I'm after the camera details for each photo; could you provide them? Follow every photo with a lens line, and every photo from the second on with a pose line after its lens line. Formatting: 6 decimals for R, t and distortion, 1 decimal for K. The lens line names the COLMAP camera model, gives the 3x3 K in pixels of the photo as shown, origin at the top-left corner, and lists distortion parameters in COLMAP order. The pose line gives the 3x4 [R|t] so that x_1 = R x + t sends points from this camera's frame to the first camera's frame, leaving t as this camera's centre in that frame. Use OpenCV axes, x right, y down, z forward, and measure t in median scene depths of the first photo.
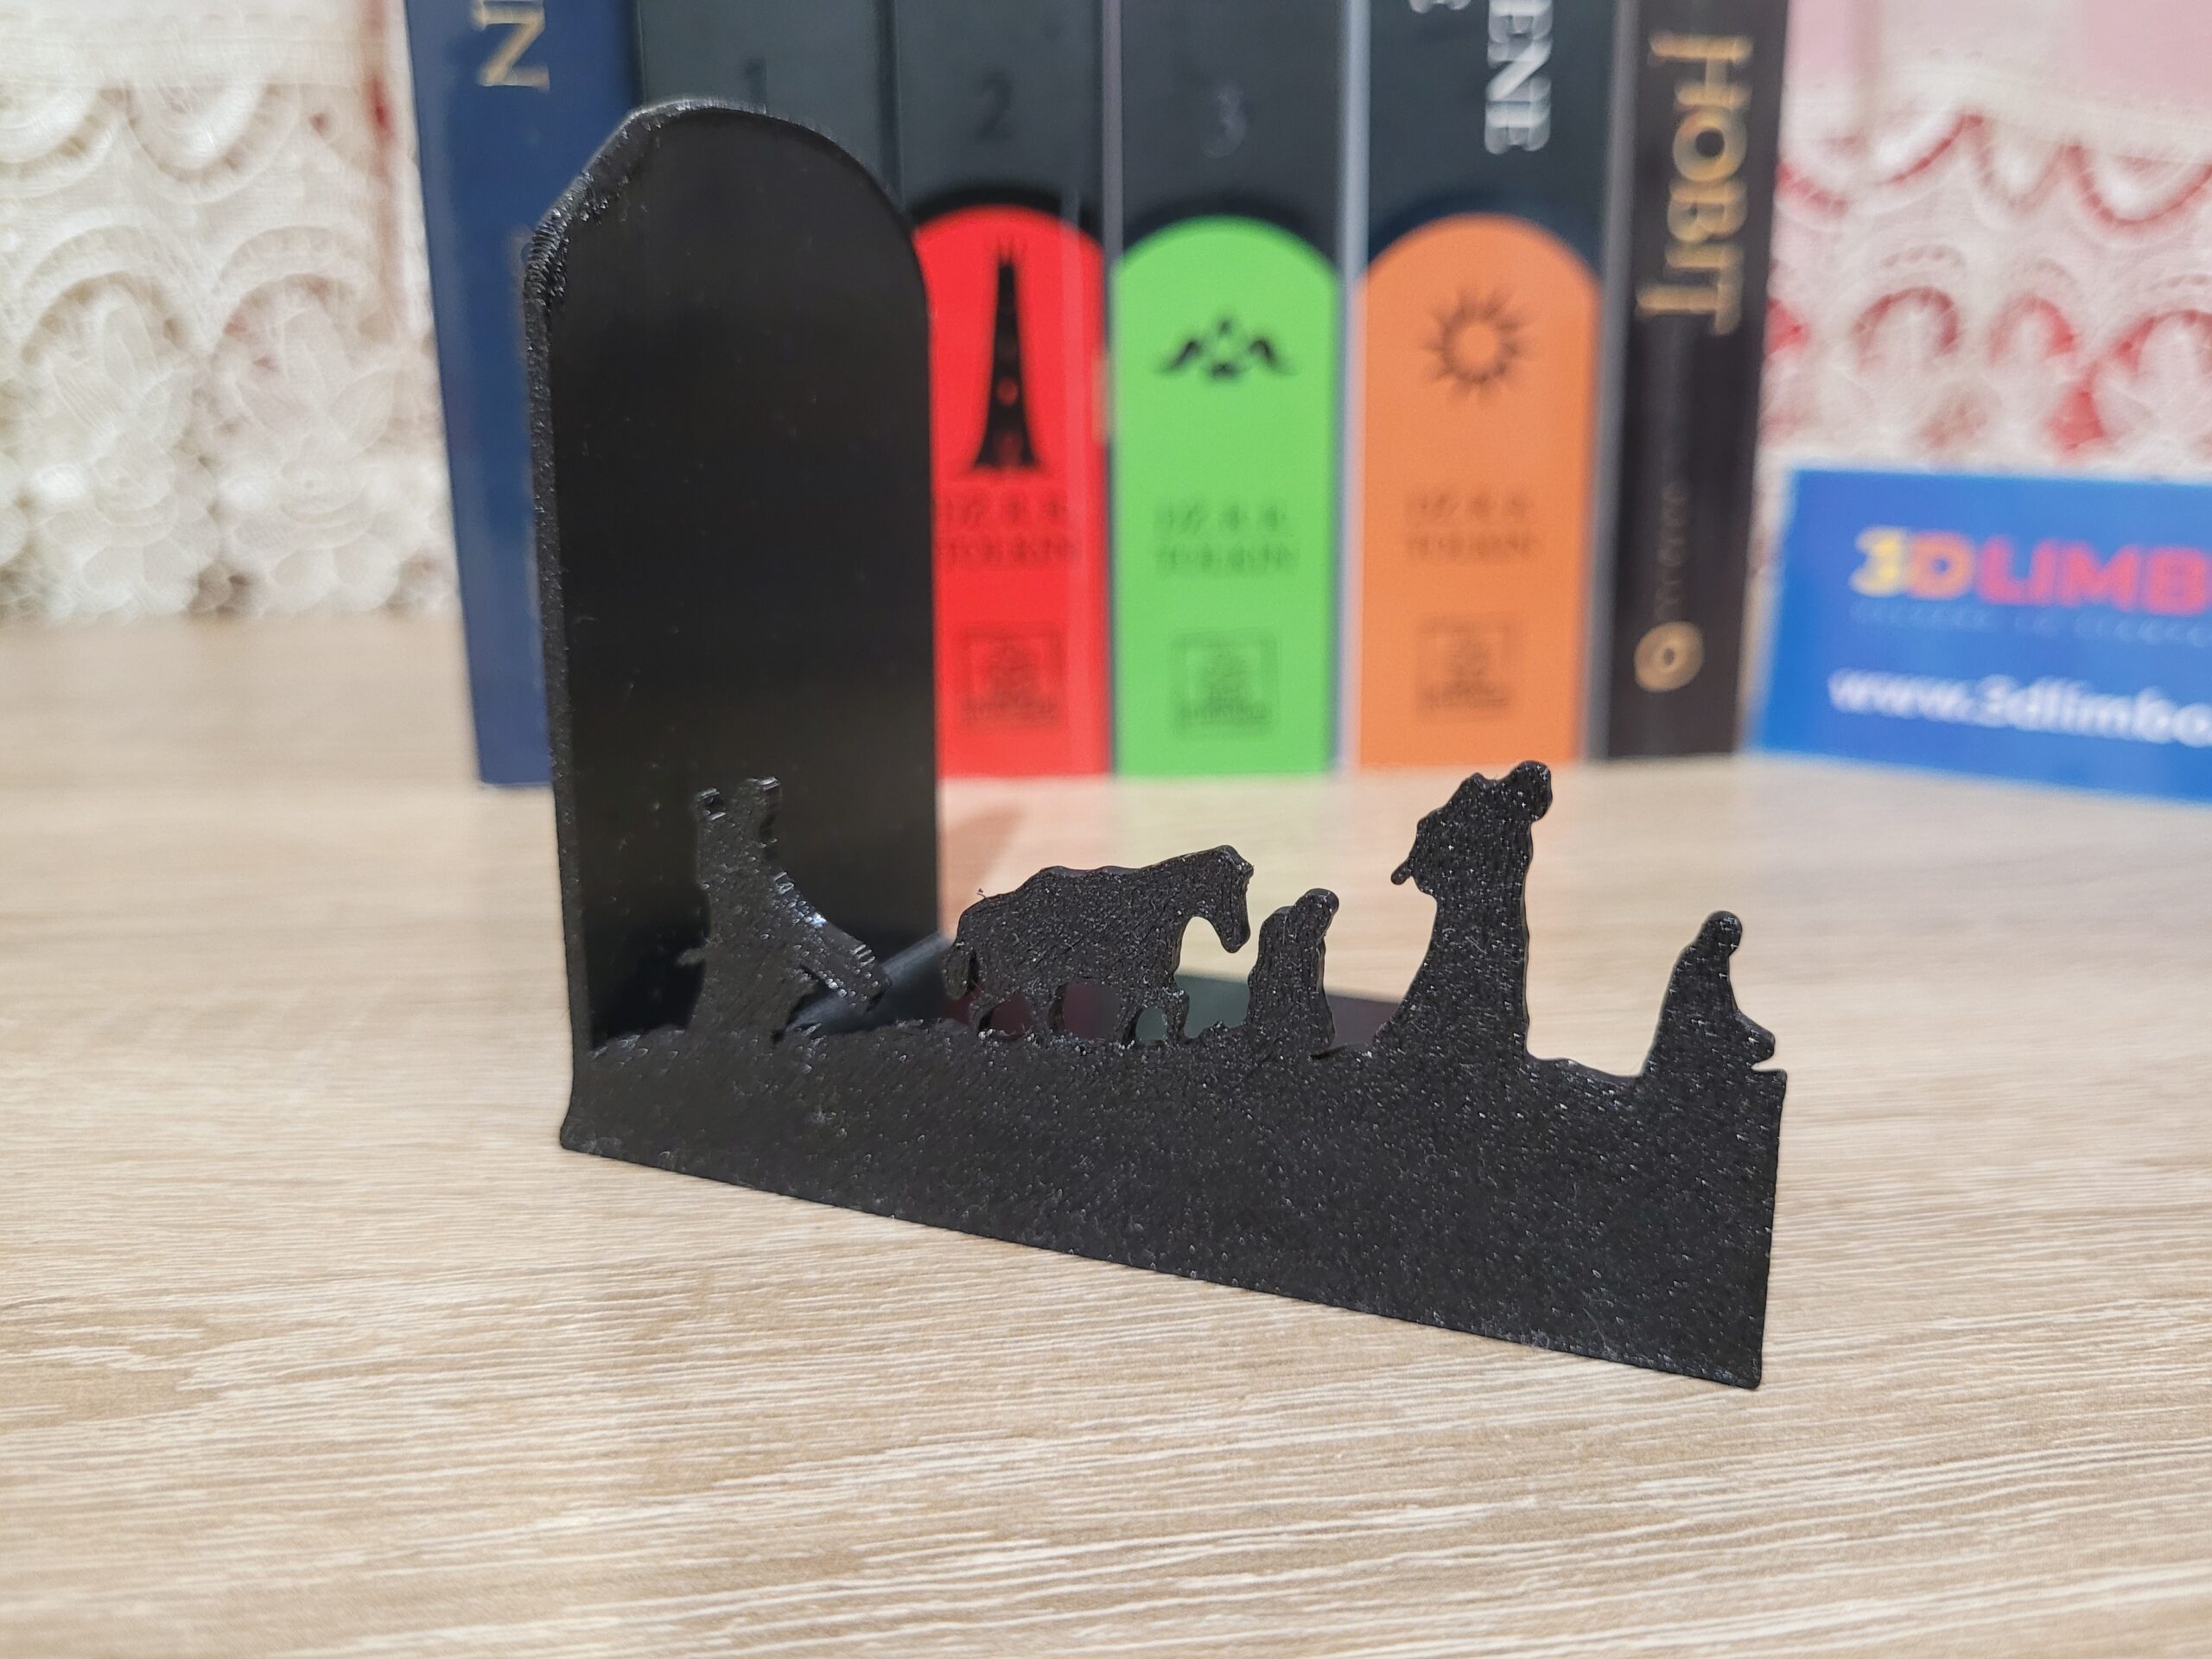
lens RADIAL K [[1717.6, 0, 1111.3], [0, 1717.6, 765.9], [0, 0, 1]] dist [-0.030192, -0.002340]
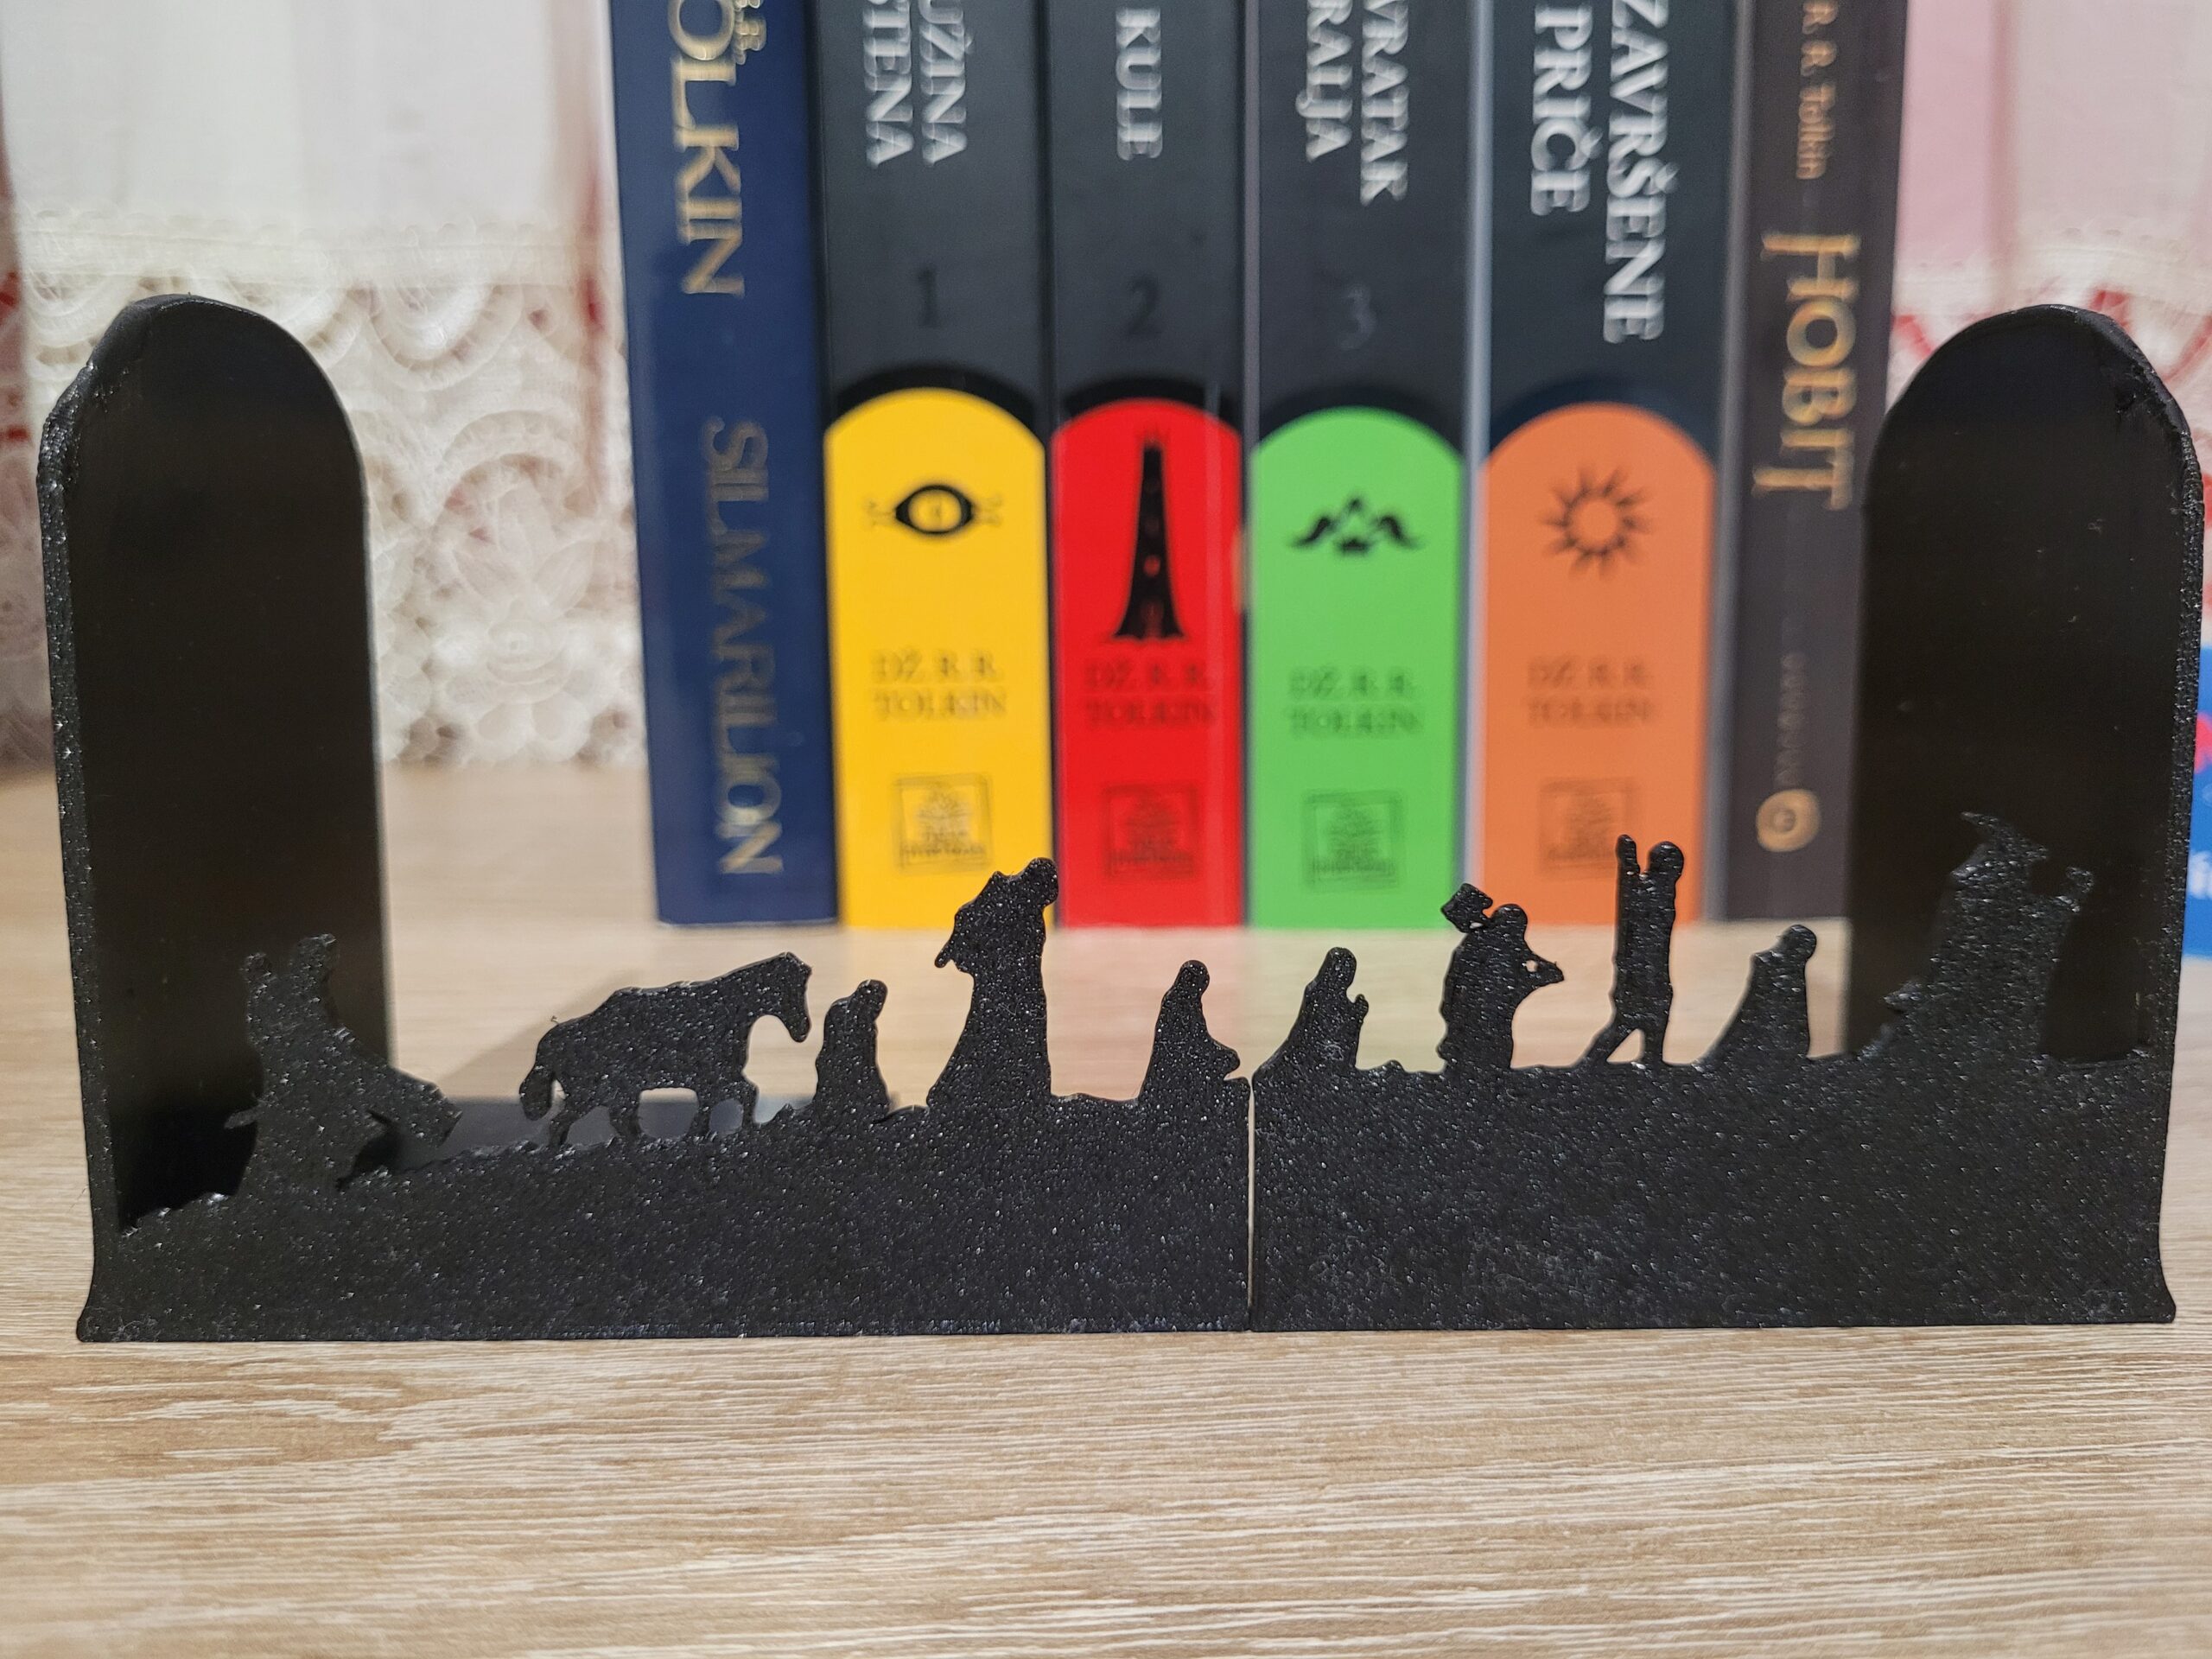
lens RADIAL K [[1685.6, 0, 1120.7], [0, 1685.6, 780.4], [0, 0, 1]] dist [-0.015616, -0.014995]
pose [[0.996178, 0.012177, -0.086492, 0.035999], [-0.019444, 0.996303, -0.083676, 0.013734], [0.085153, 0.085038, 0.992732, -0.109461]]
